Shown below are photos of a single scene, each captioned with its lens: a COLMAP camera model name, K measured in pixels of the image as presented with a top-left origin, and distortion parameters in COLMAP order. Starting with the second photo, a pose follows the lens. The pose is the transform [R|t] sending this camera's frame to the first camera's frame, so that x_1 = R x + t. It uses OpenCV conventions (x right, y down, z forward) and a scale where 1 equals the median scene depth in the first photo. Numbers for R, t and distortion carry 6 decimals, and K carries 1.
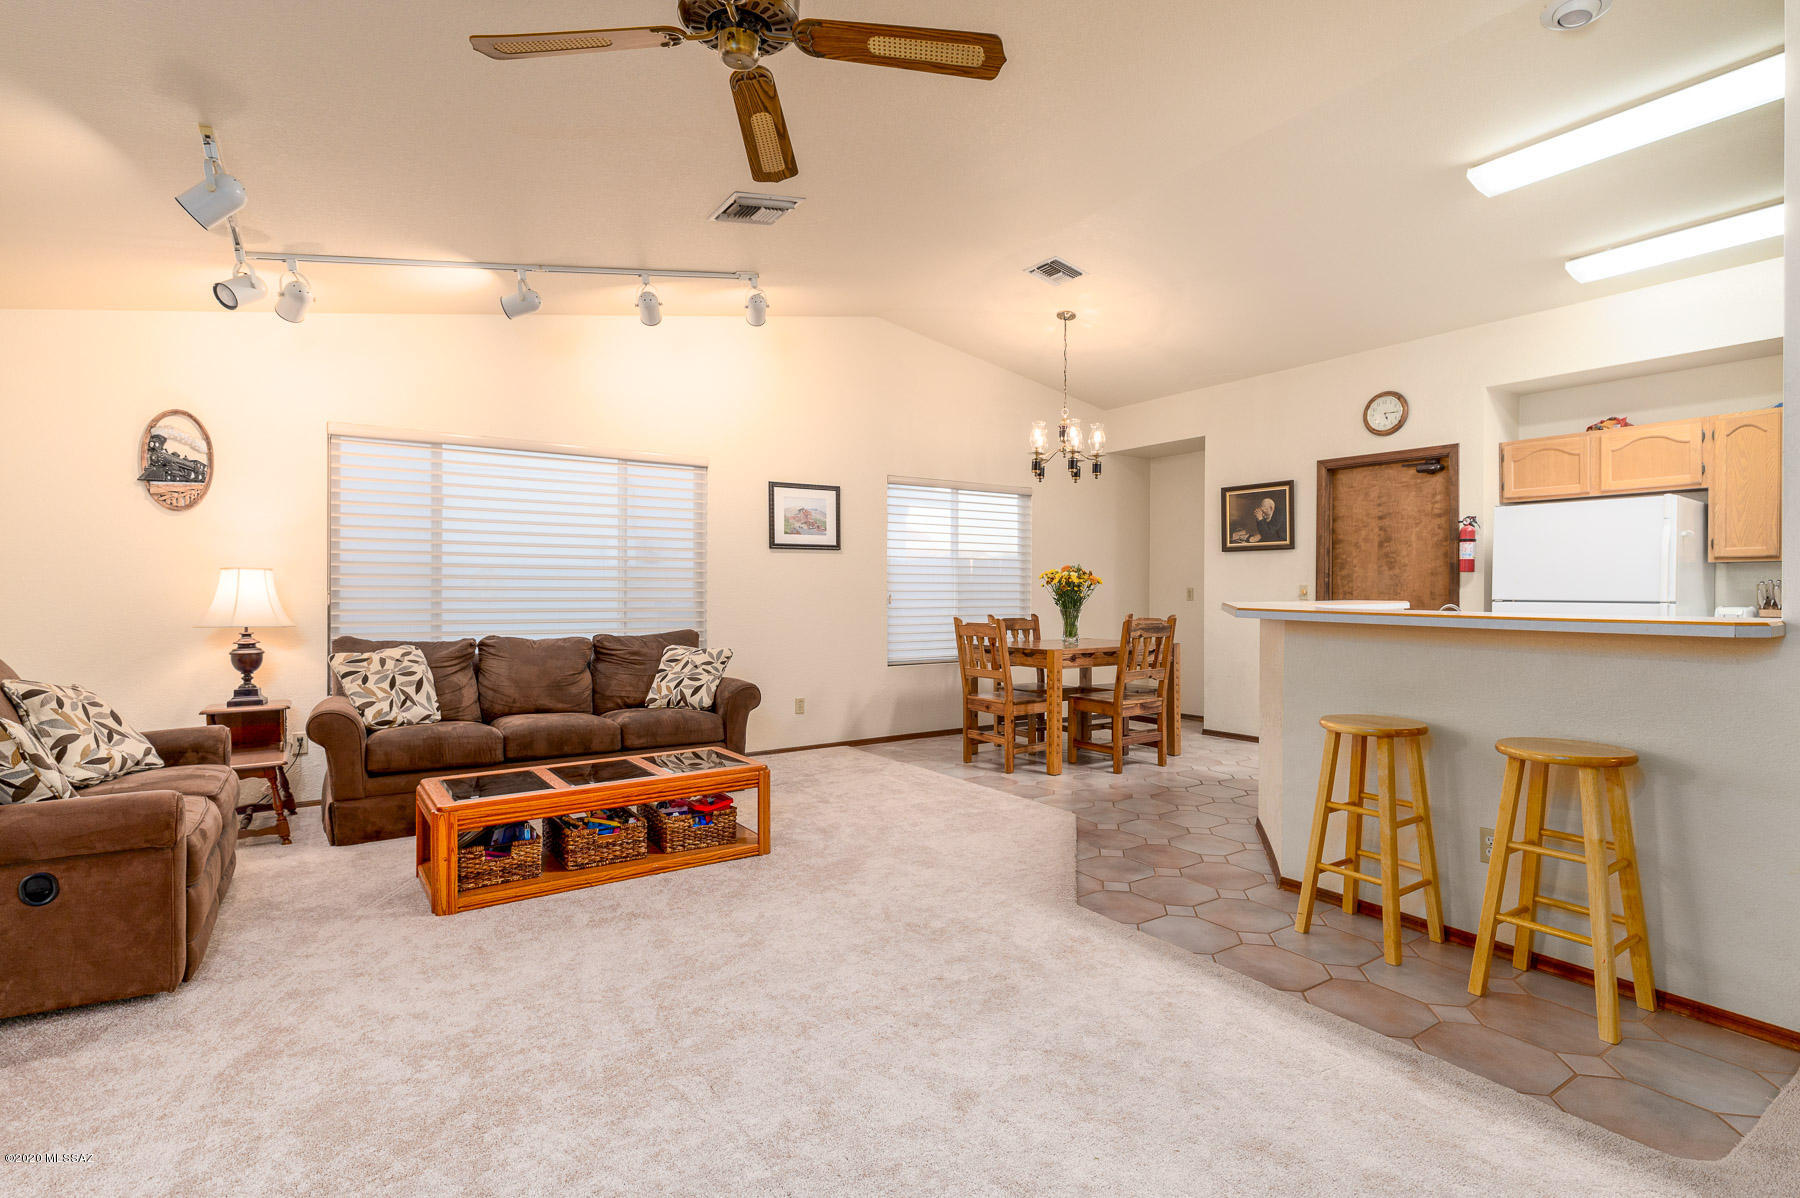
lens RADIAL K [[864.5, 0, 902.8], [0, 864.5, 594.9], [0, 0, 1]] dist [-0.003095, 0.001271]
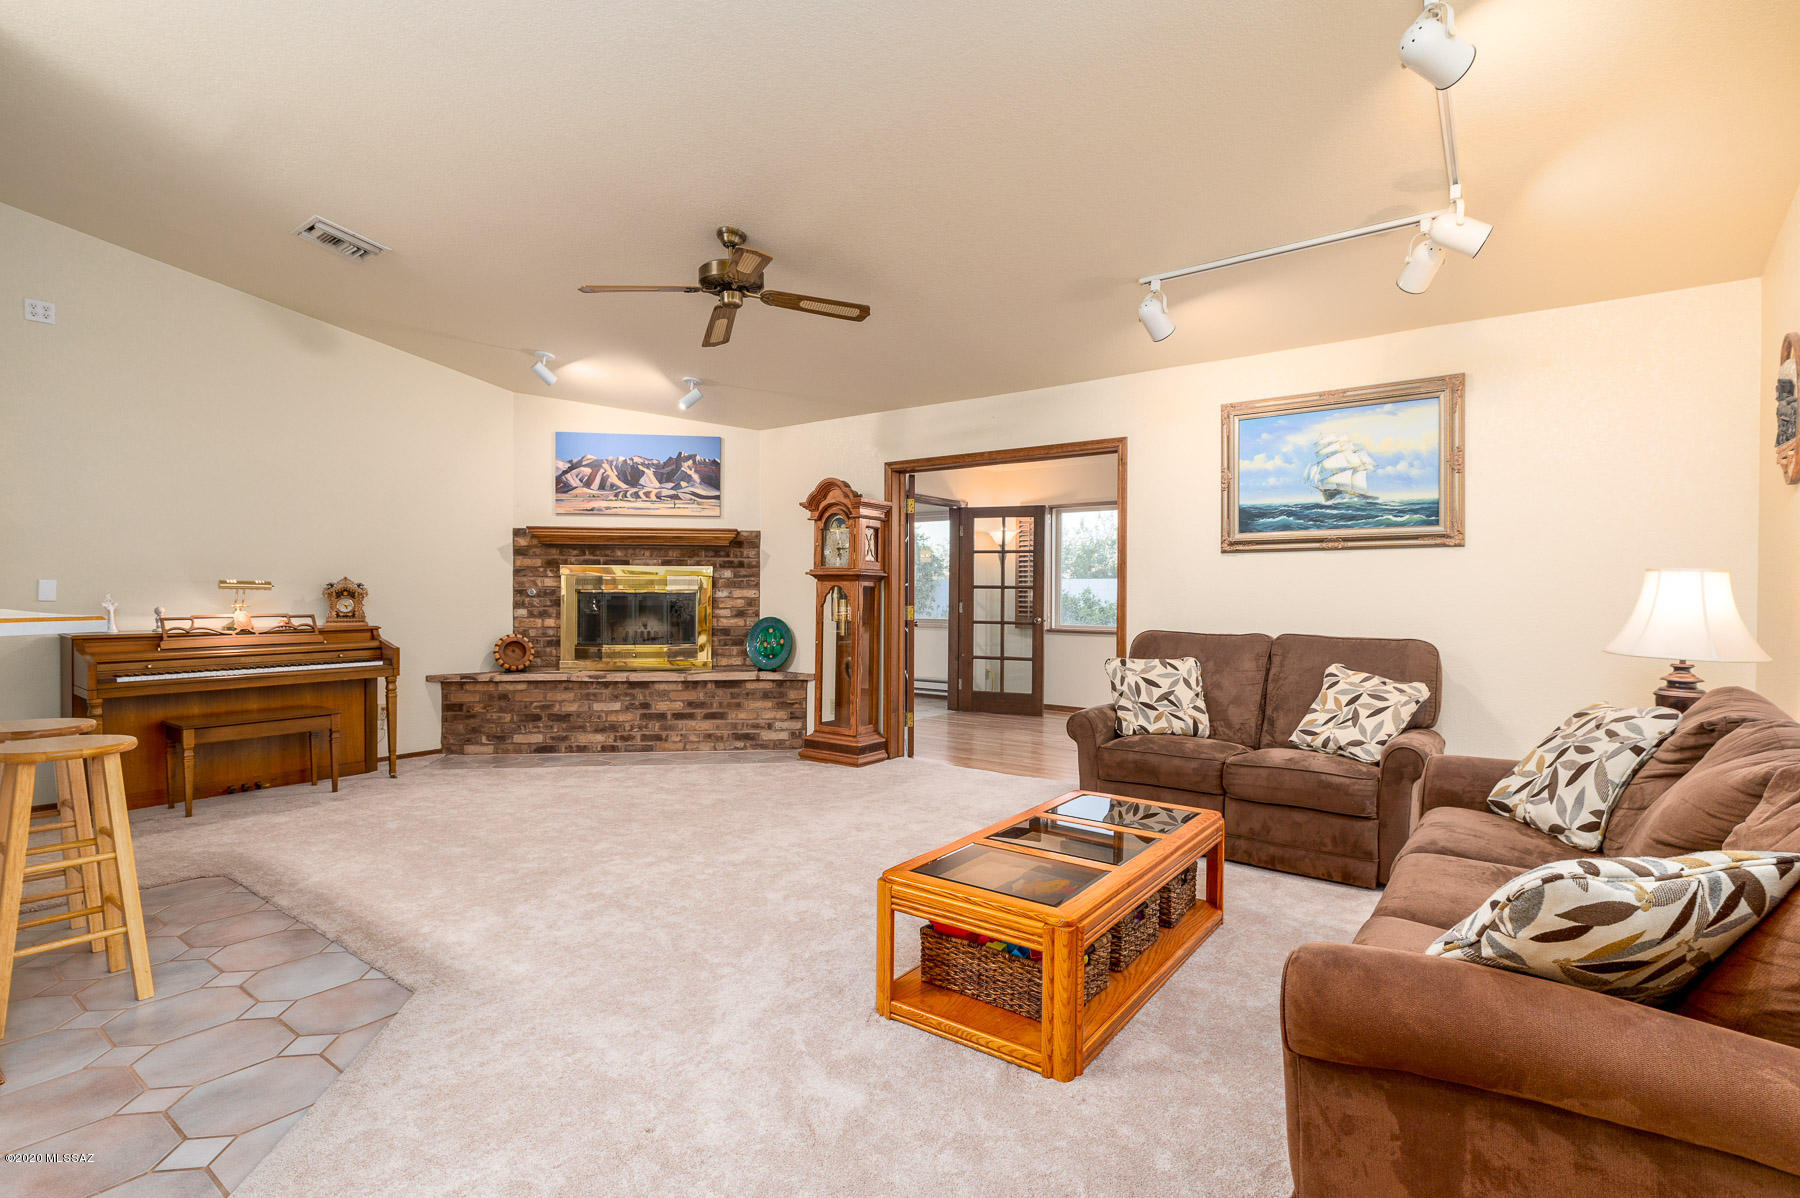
lens RADIAL K [[864.5, 0, 902.8], [0, 864.5, 594.9], [0, 0, 1]] dist [-0.003095, 0.001271]
pose [[-0.946314, -0.008185, -0.323145, 0.026340], [-0.011860, 0.999885, 0.009406, -0.008371], [0.323031, 0.012734, -0.946303, 1.219014]]
